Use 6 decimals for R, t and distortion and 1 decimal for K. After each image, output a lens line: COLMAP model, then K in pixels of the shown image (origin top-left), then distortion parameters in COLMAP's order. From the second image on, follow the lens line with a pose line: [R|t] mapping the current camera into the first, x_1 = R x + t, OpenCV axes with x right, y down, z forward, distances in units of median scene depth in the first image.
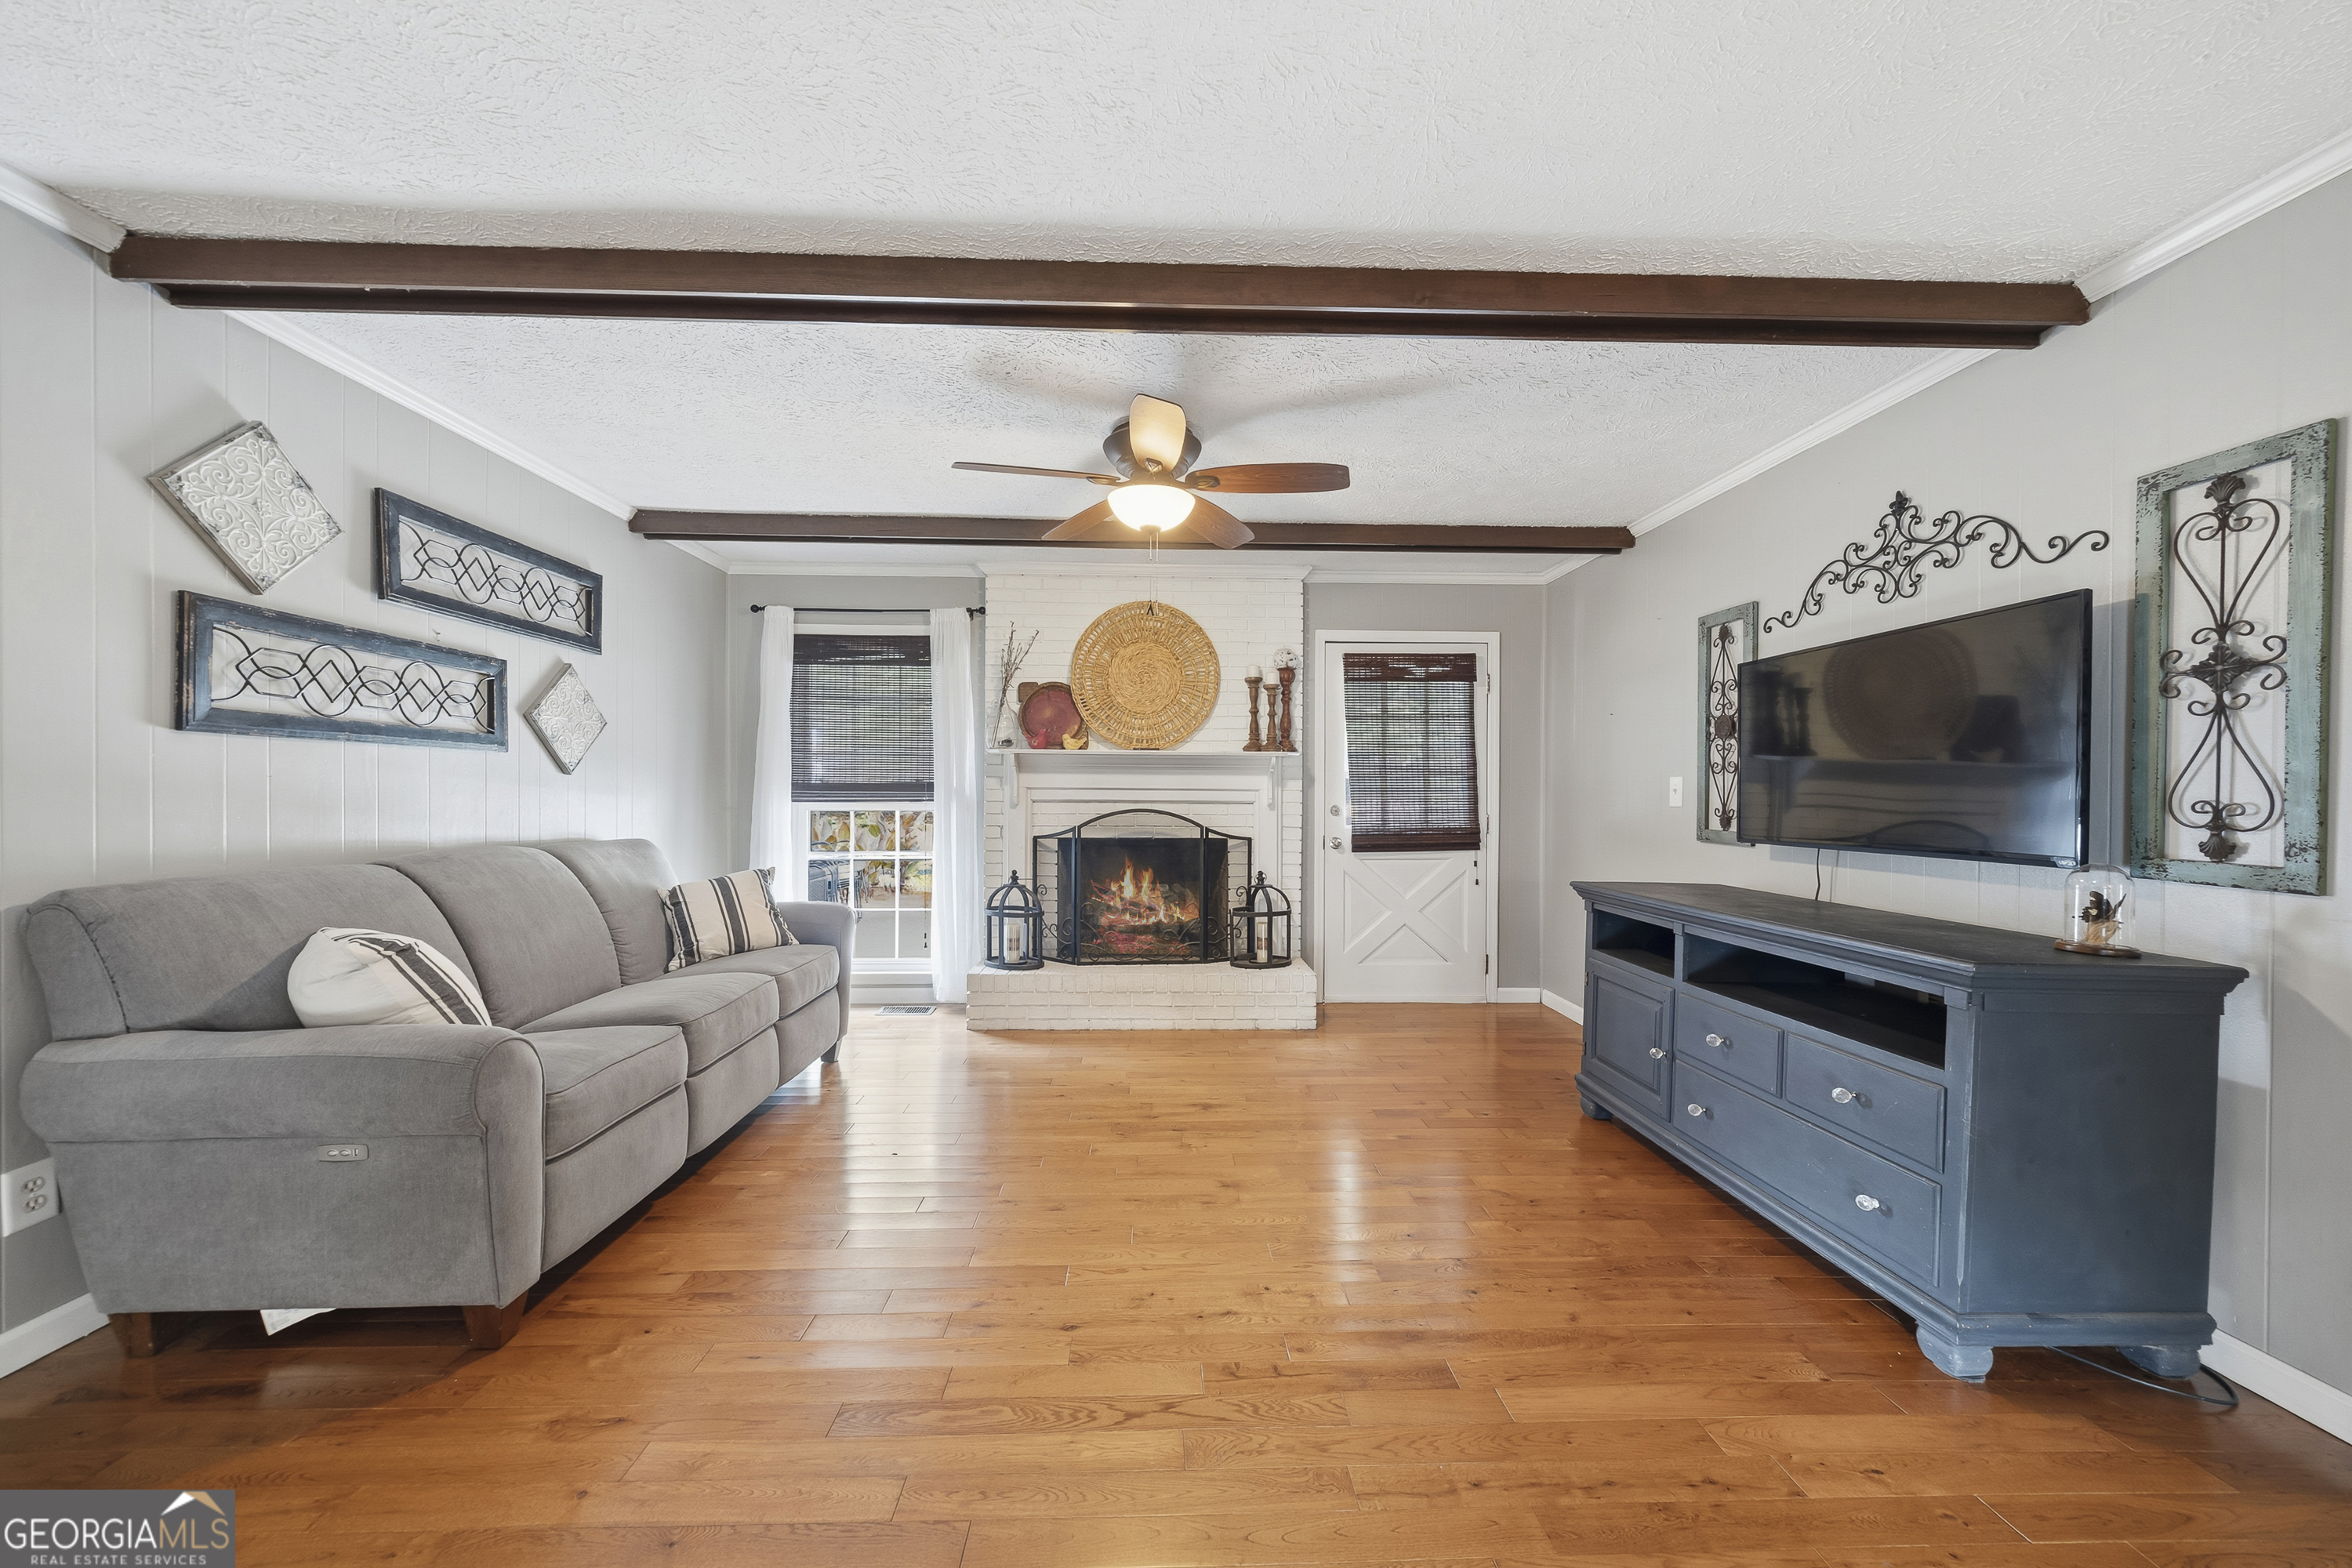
lens RADIAL K [[820.4, 0, 1175.4], [0, 820.4, 797.2], [0, 0, 1]] dist [-0.004464, 0.000409]
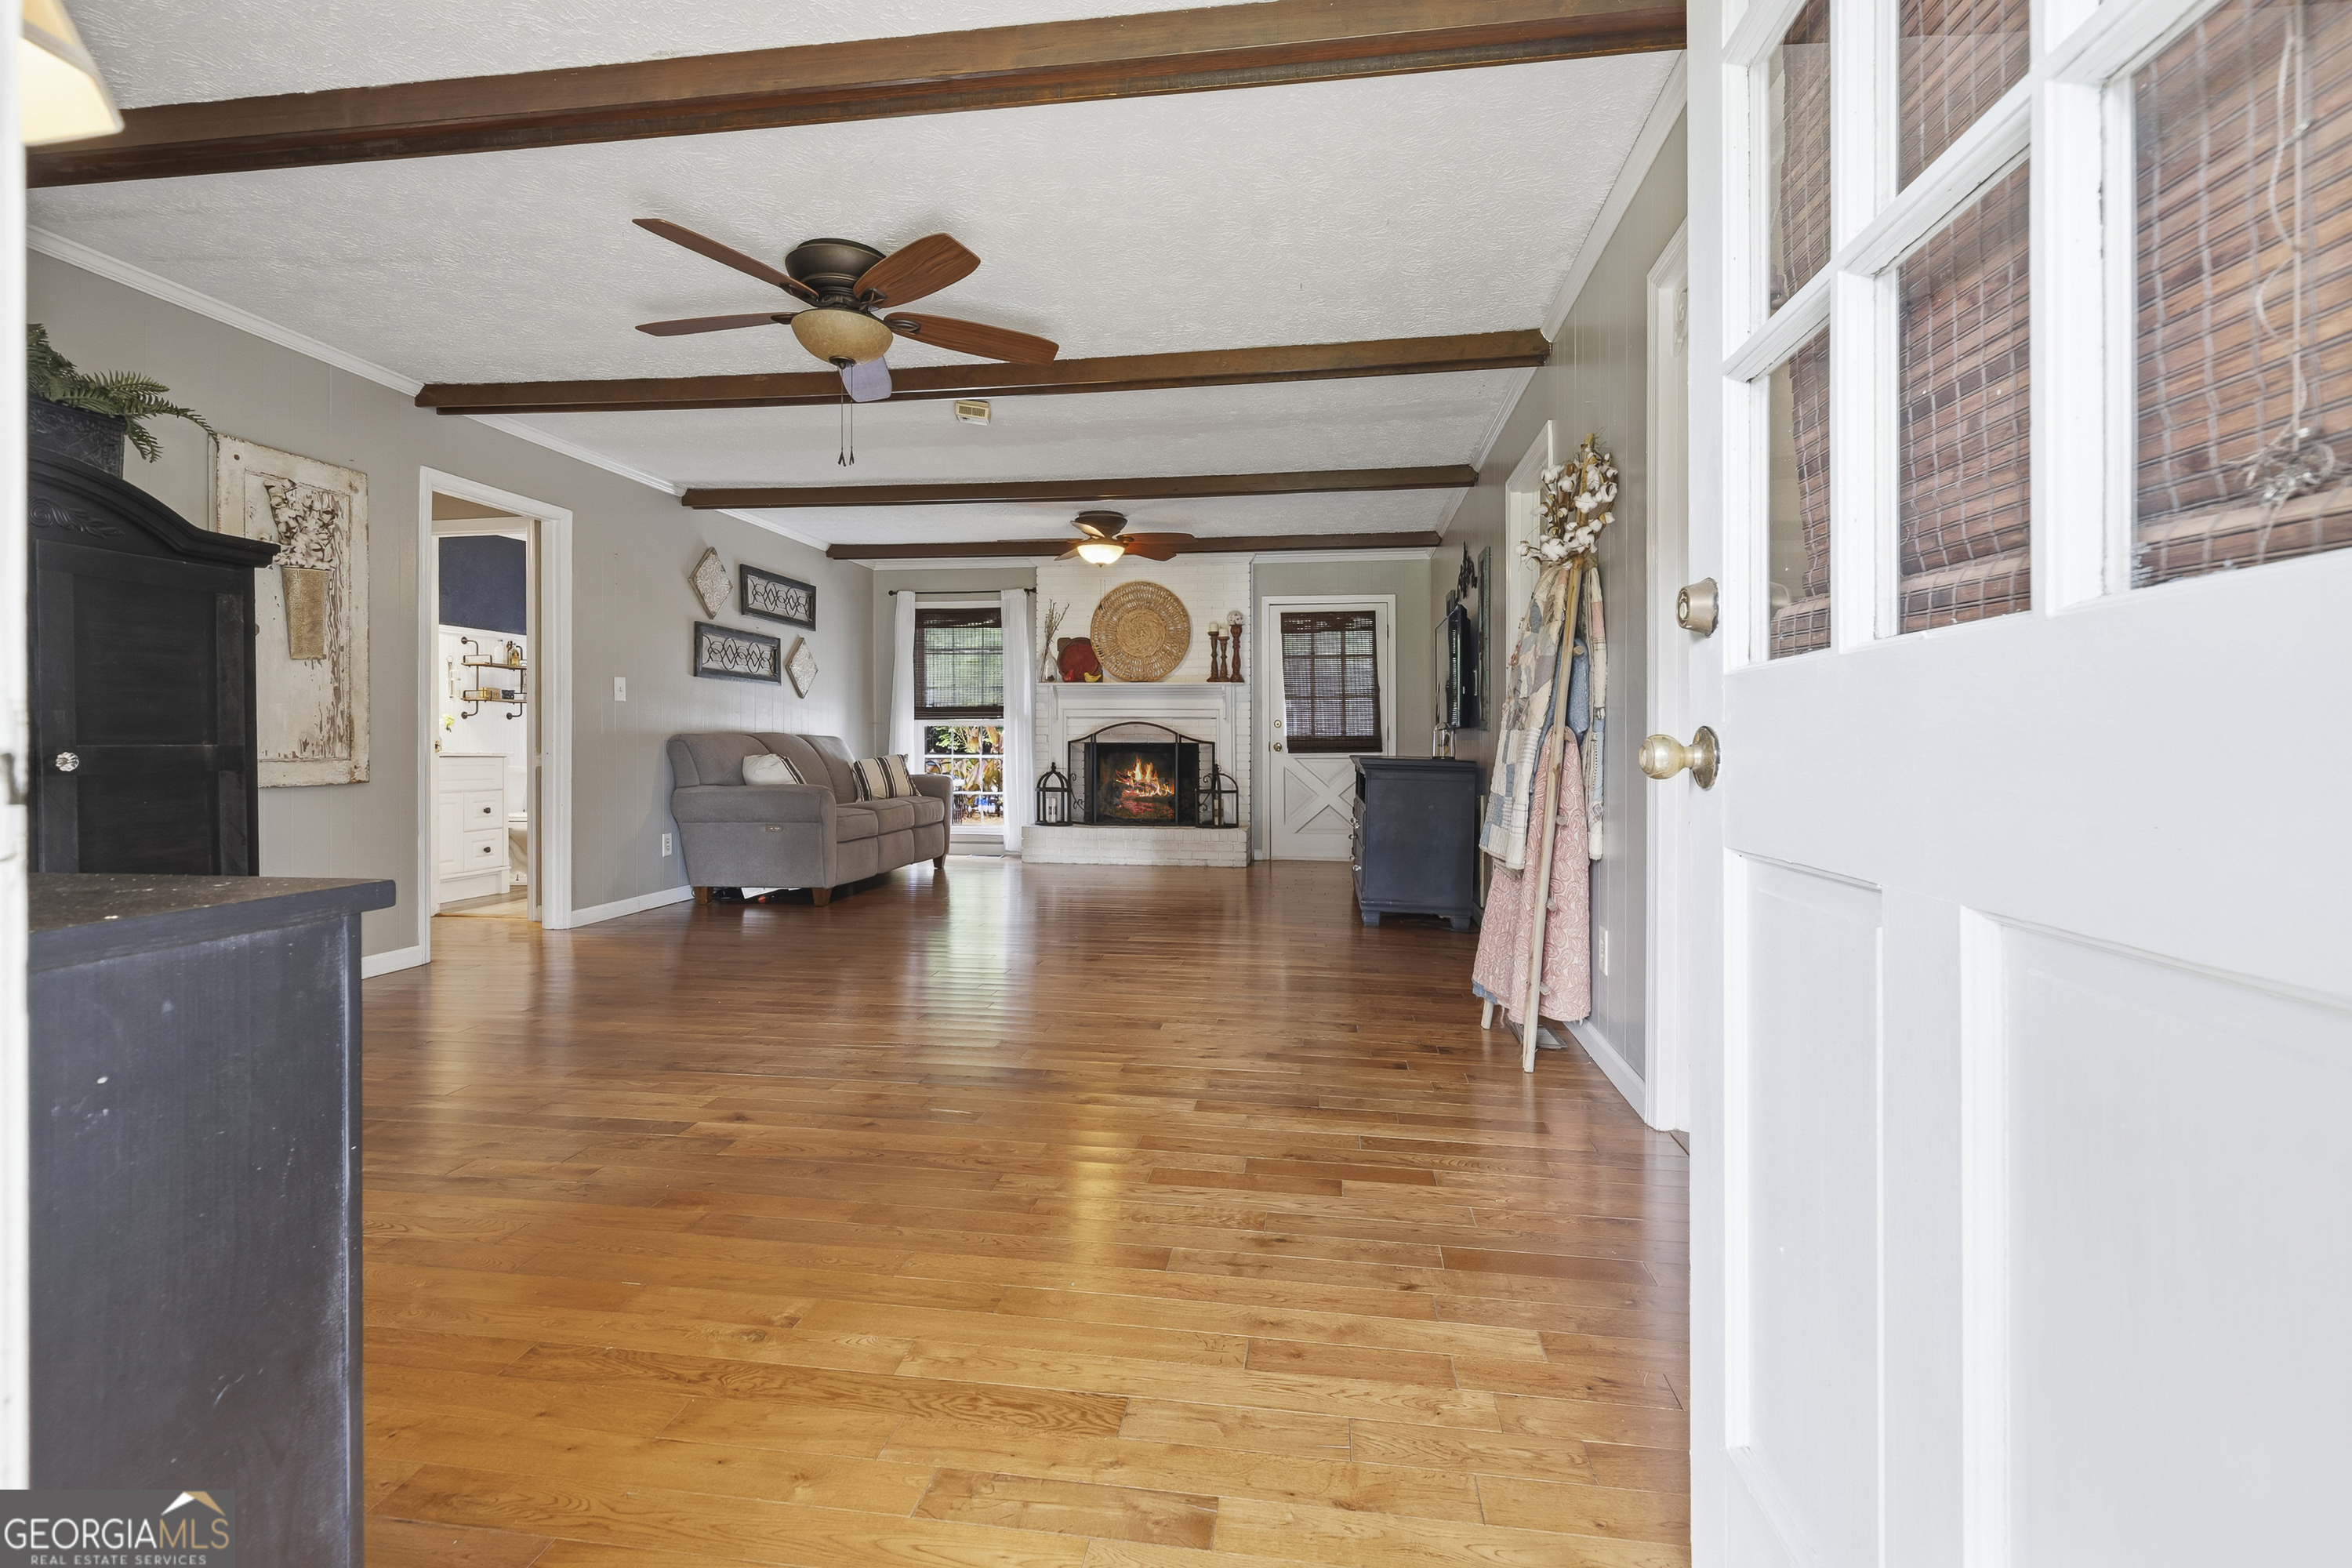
lens RADIAL K [[1035.9, 0, 1187.3], [0, 1035.9, 759.8], [0, 0, 1]] dist [0.002872, 0.000168]
pose [[0.987699, 0.000367, -0.156364, 0.460301], [0.001477, 0.999931, 0.011680, 0.082366], [0.156358, -0.011767, 0.987630, -1.133987]]
